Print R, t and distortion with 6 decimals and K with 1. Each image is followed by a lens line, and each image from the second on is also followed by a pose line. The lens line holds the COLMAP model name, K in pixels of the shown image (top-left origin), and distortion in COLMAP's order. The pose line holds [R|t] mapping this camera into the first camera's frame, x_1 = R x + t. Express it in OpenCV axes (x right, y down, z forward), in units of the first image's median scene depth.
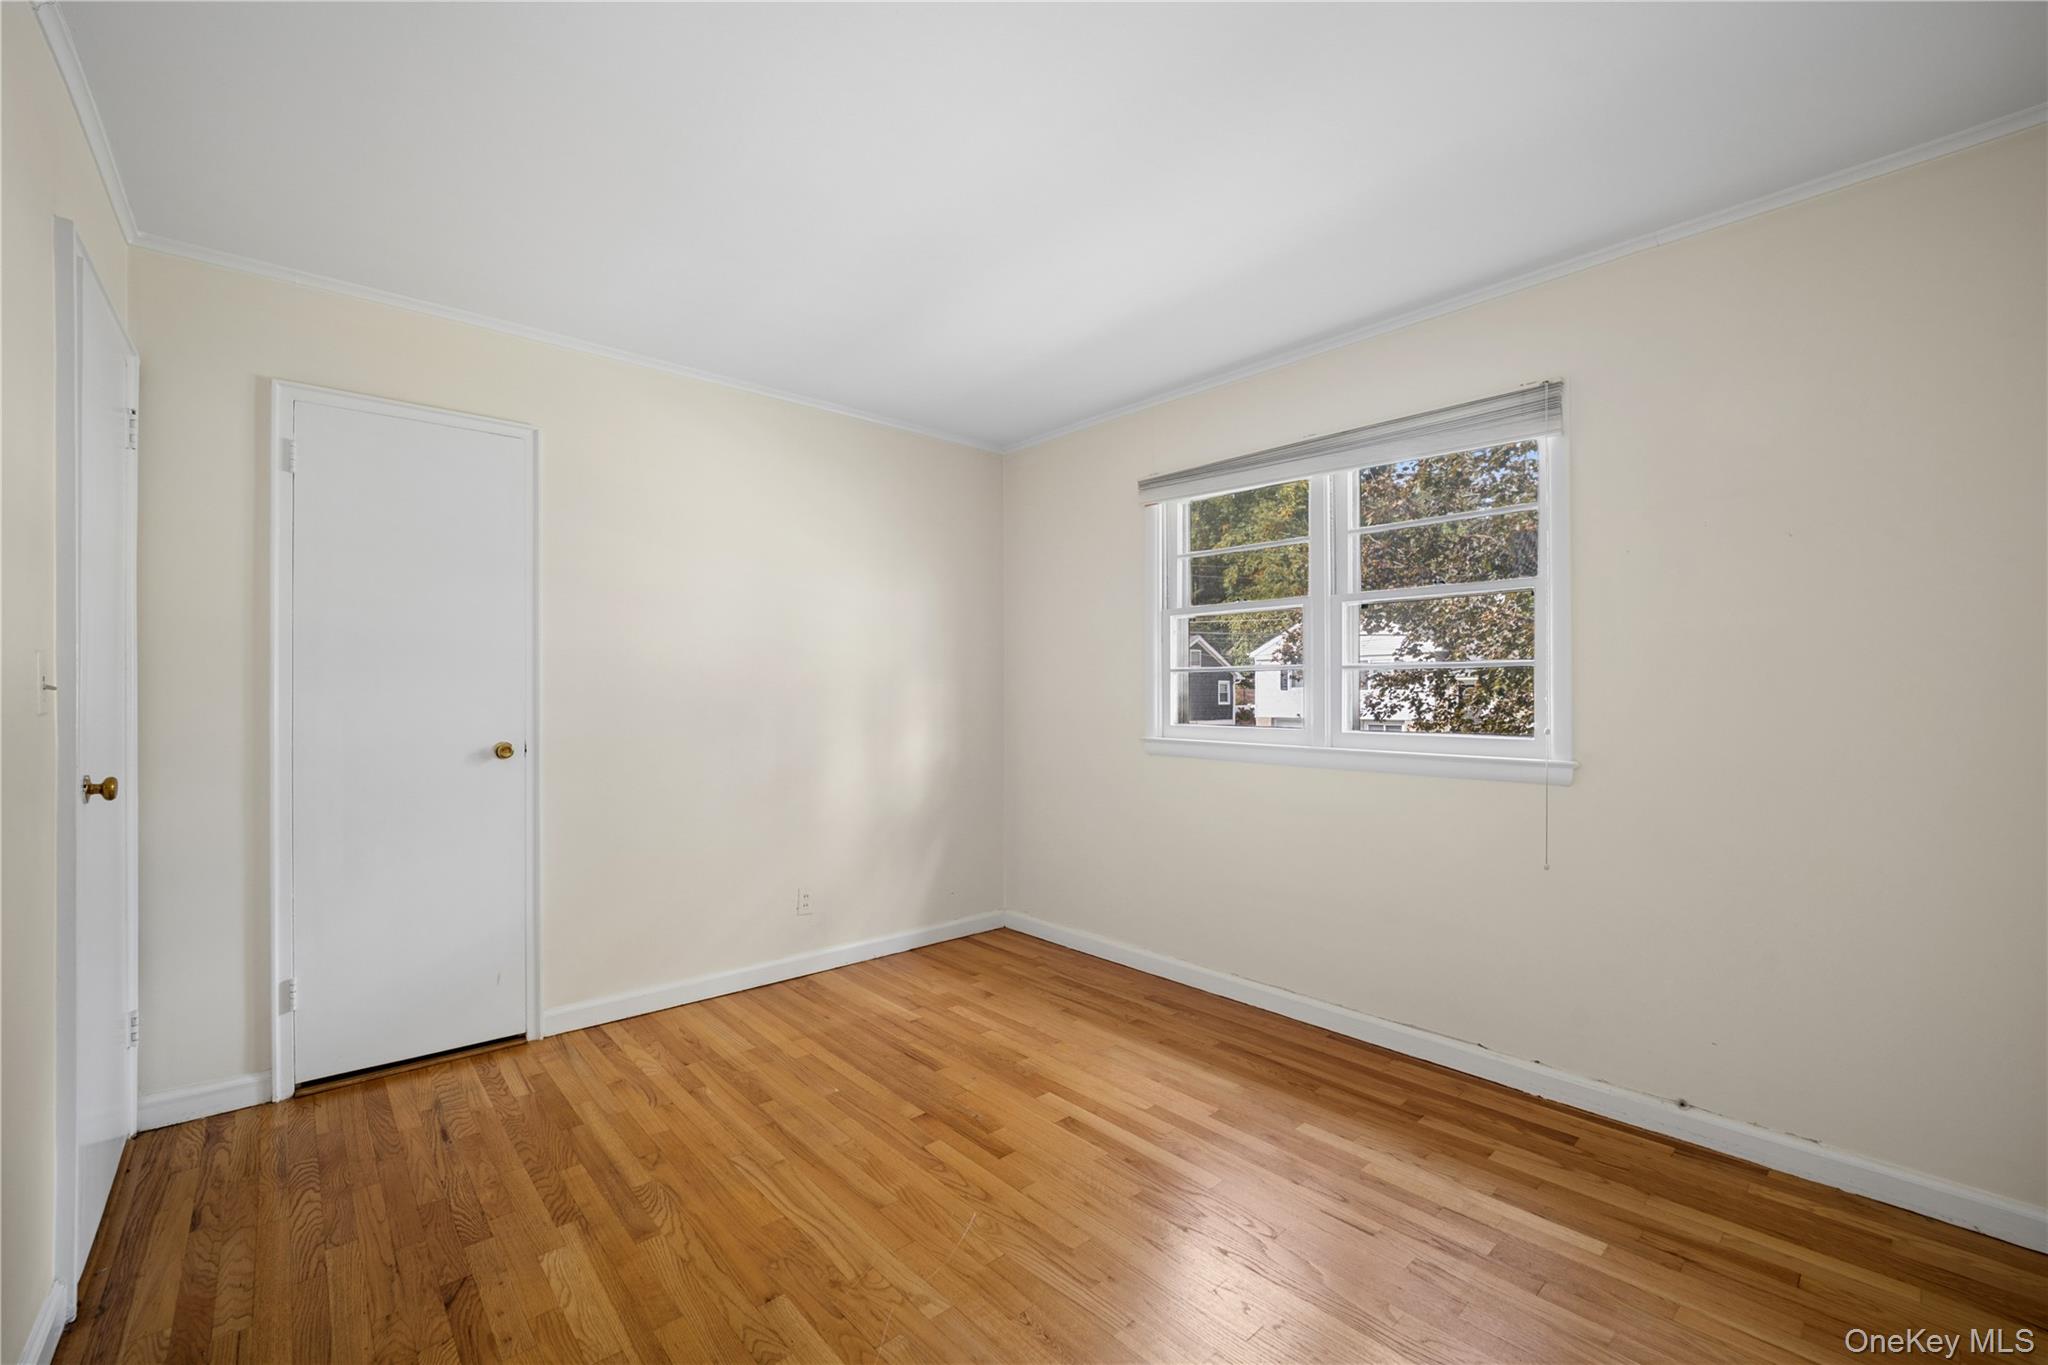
lens RADIAL K [[837.3, 0, 1026.6], [0, 837.3, 680.1], [0, 0, 1]] dist [-0.020472, -0.000128]
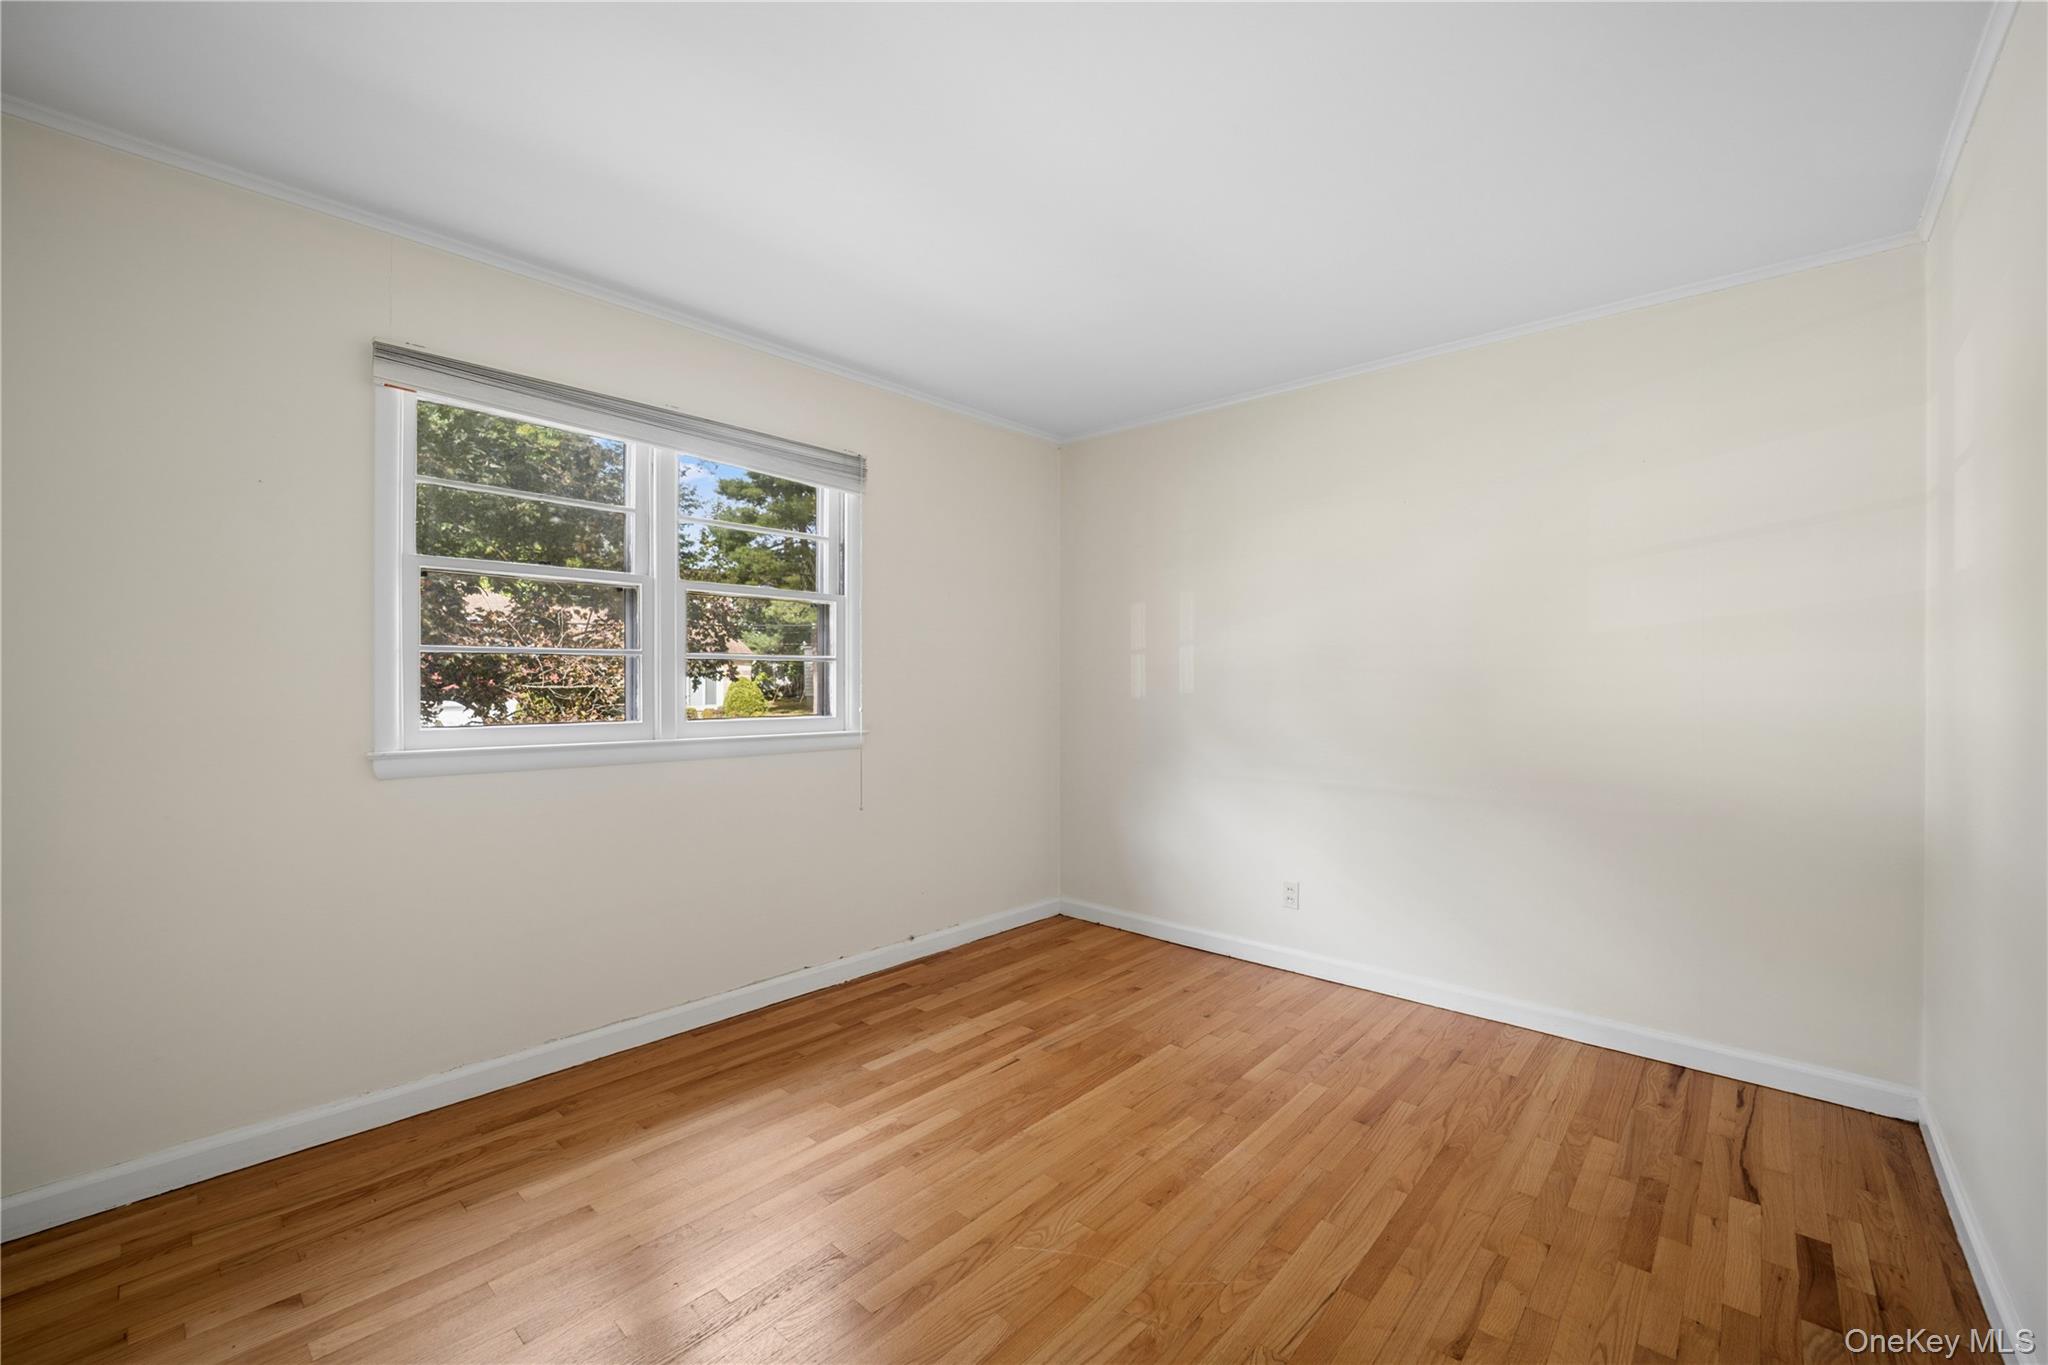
lens RADIAL K [[837.3, 0, 1026.6], [0, 837.3, 680.1], [0, 0, 1]] dist [-0.020472, -0.000128]
pose [[-0.101521, 0.001888, 0.994832, -0.704408], [-0.015198, 0.999879, -0.003448, 0.010819], [-0.994717, -0.015470, -0.101480, 0.783678]]
